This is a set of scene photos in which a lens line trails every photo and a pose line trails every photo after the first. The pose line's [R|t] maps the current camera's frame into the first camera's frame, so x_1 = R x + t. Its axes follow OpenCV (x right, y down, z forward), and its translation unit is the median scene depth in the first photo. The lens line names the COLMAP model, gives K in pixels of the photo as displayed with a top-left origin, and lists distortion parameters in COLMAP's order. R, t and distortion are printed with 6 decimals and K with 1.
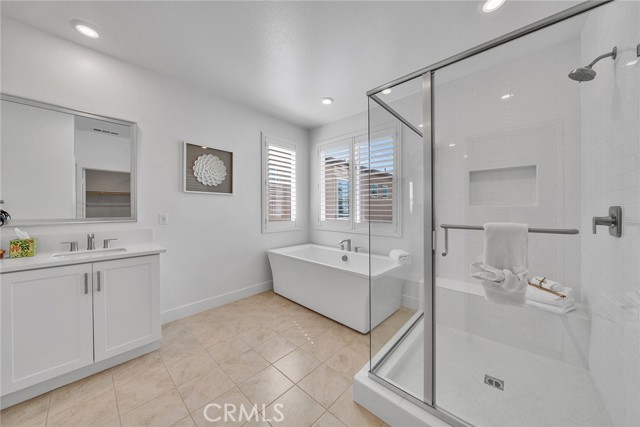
lens RADIAL K [[227.6, 0, 312.6], [0, 227.6, 211.9], [0, 0, 1]] dist [-0.000337, -0.000018]
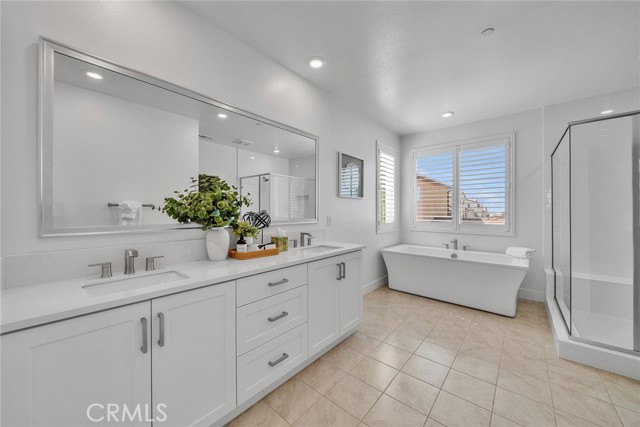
lens RADIAL K [[242.8, 0, 319.8], [0, 242.8, 215.8], [0, 0, 1]] dist [-0.001683, -0.000164]
pose [[0.999516, -0.003602, 0.030896, -0.597847], [0.003516, 0.999990, 0.002843, 0.003379], [-0.030906, -0.002733, 0.999519, -0.165023]]
